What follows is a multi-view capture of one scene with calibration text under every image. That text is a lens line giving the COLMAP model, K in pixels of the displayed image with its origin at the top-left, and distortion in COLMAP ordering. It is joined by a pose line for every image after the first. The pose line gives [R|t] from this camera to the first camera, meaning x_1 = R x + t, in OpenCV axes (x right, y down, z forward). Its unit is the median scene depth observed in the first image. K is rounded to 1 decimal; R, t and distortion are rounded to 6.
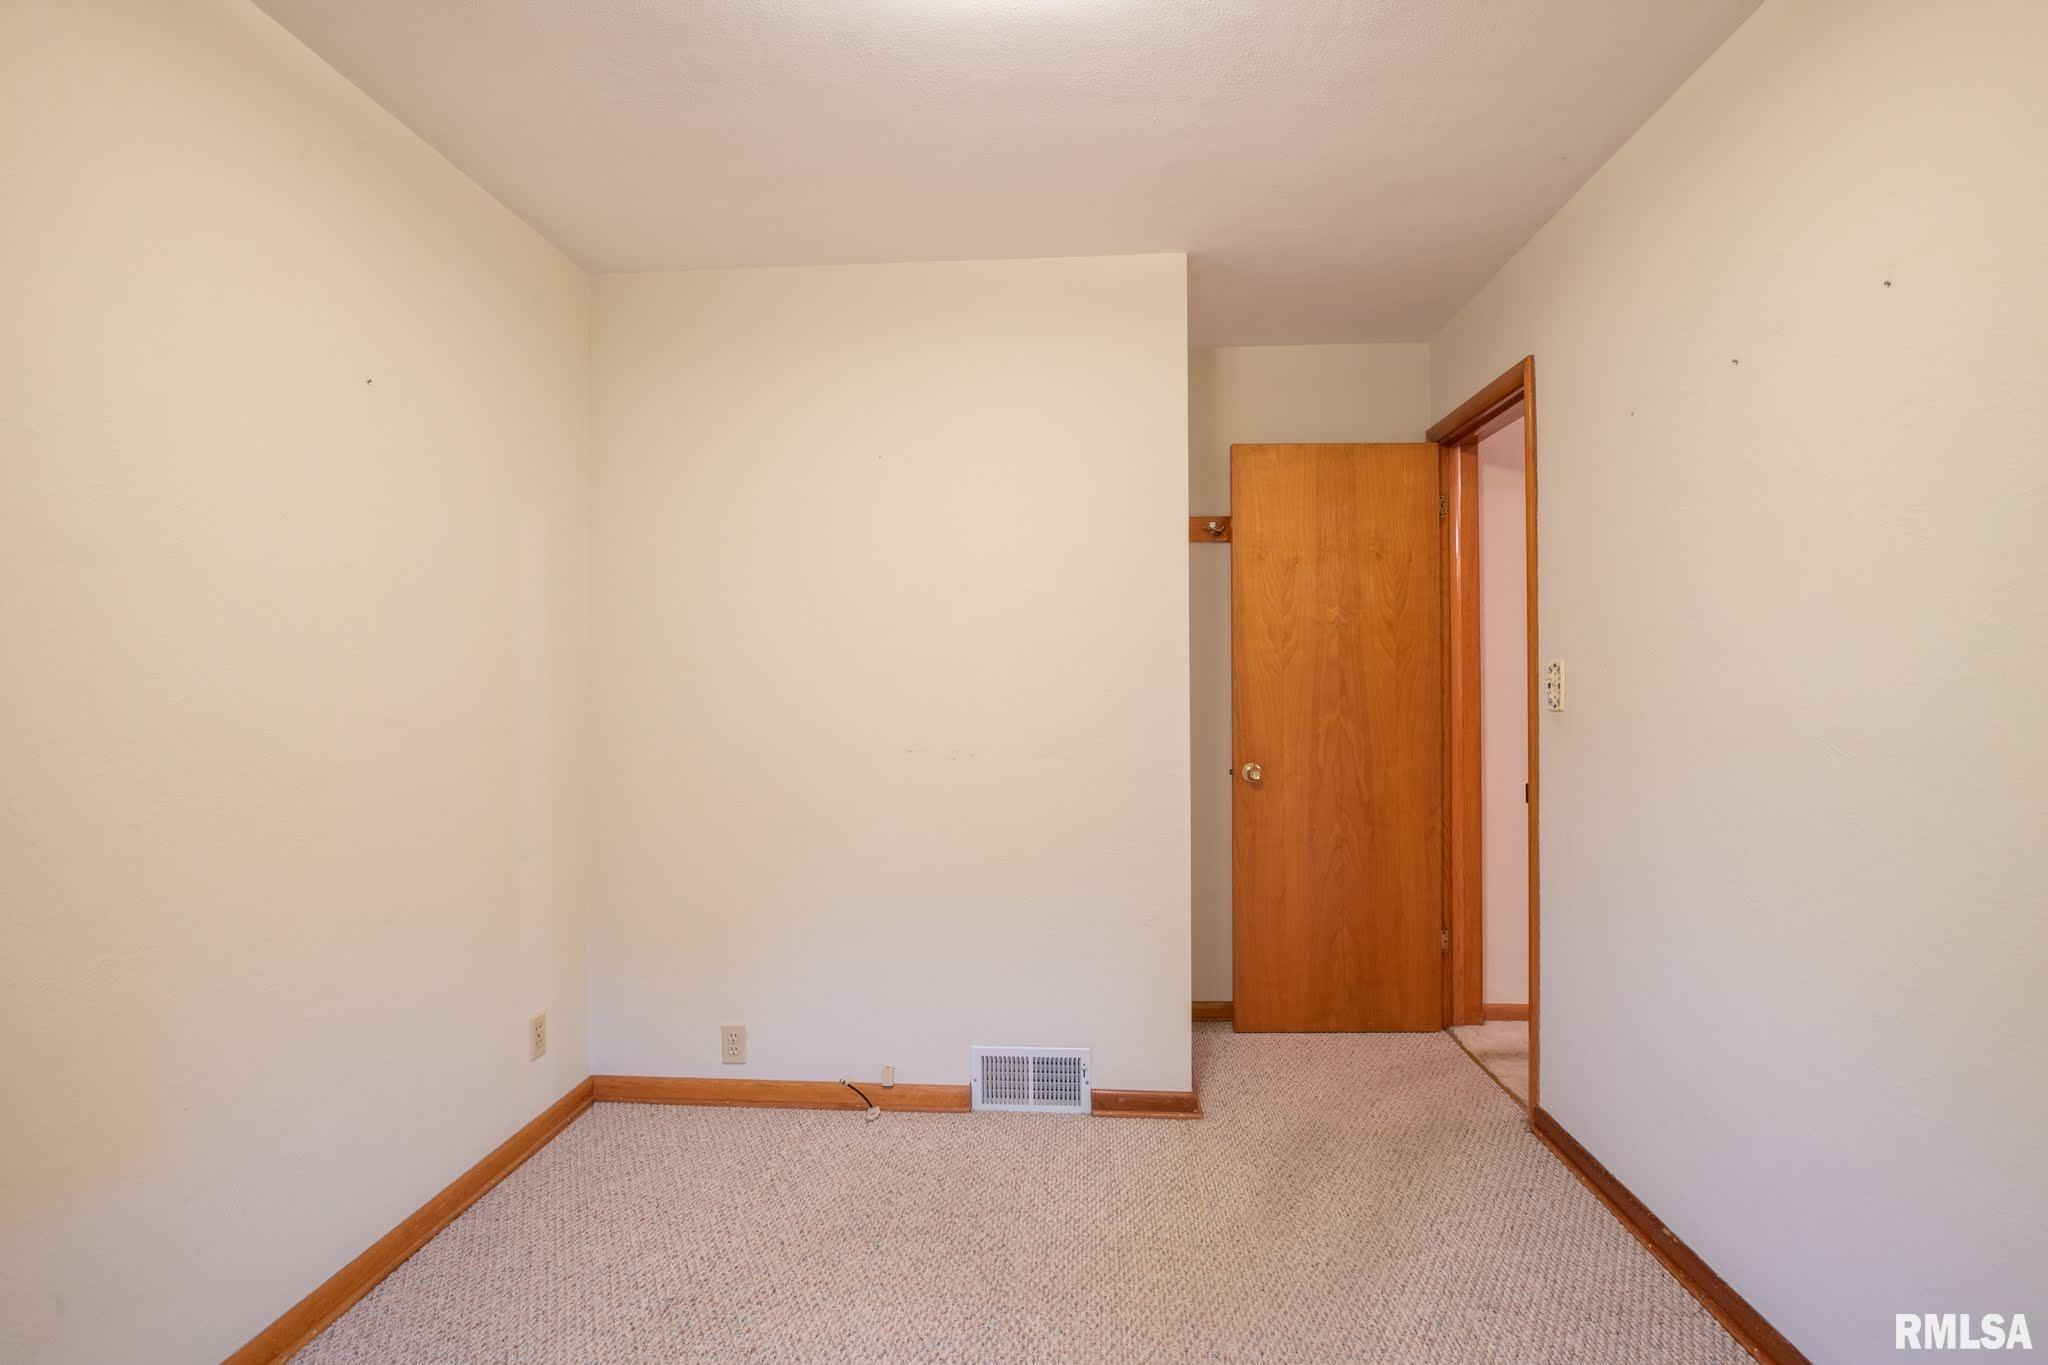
lens RADIAL K [[1008.6, 0, 1026.9], [0, 1008.6, 686.1], [0, 0, 1]] dist [-0.024148, -0.004165]
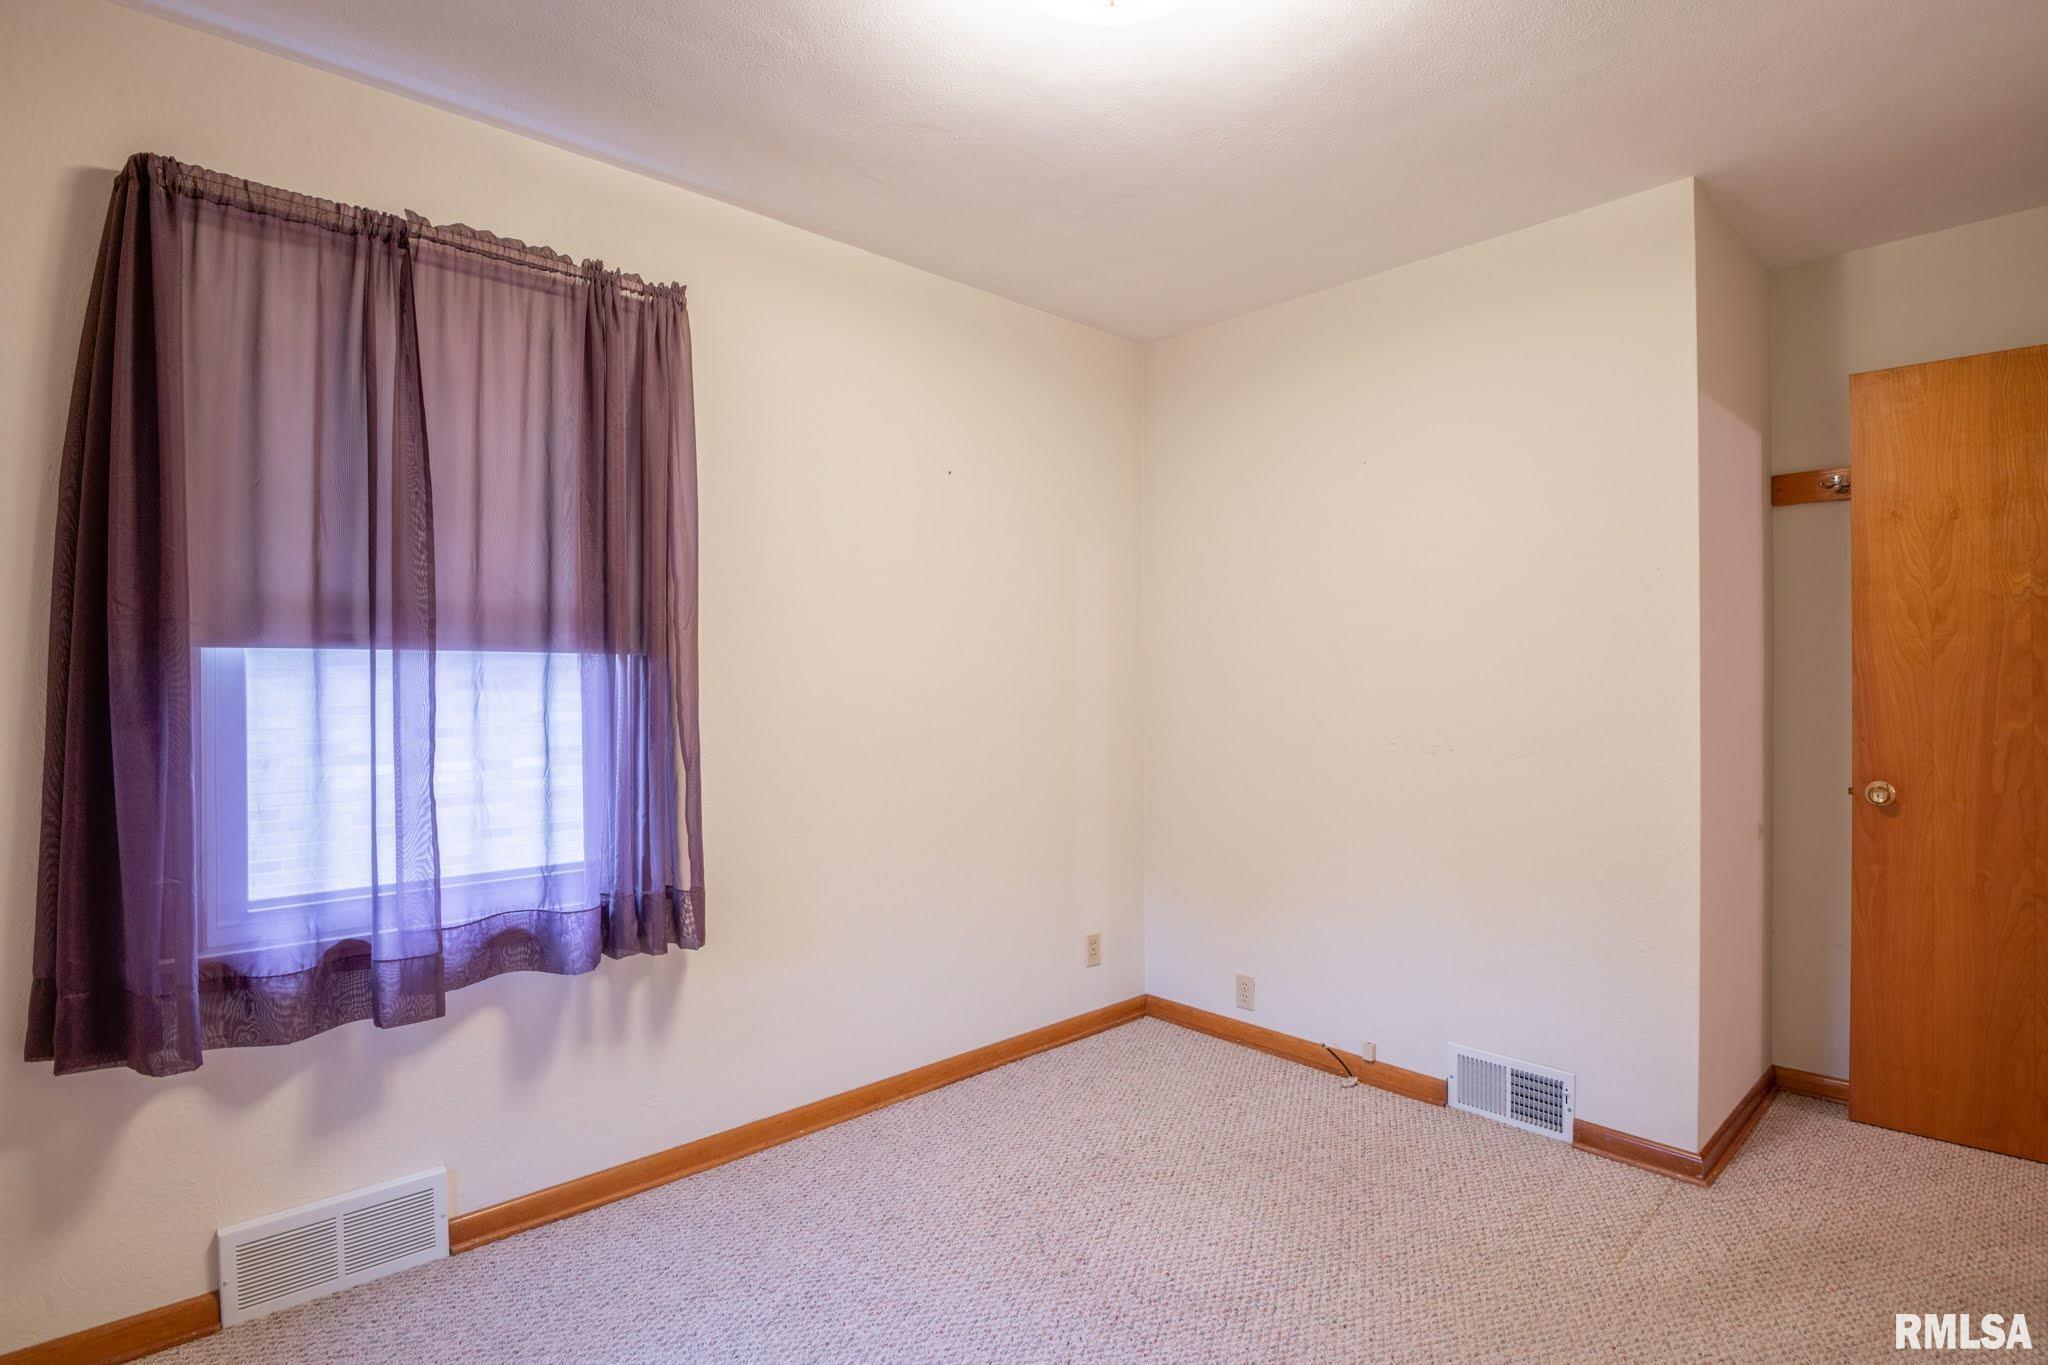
lens RADIAL K [[1008.6, 0, 1013.6], [0, 1008.6, 688.5], [0, 0, 1]] dist [-0.024148, -0.004165]
pose [[0.725039, 0.008797, -0.688651, 0.307730], [-0.002884, 0.999948, 0.009737, -0.000809], [0.688701, -0.005074, 0.725027, -0.014629]]
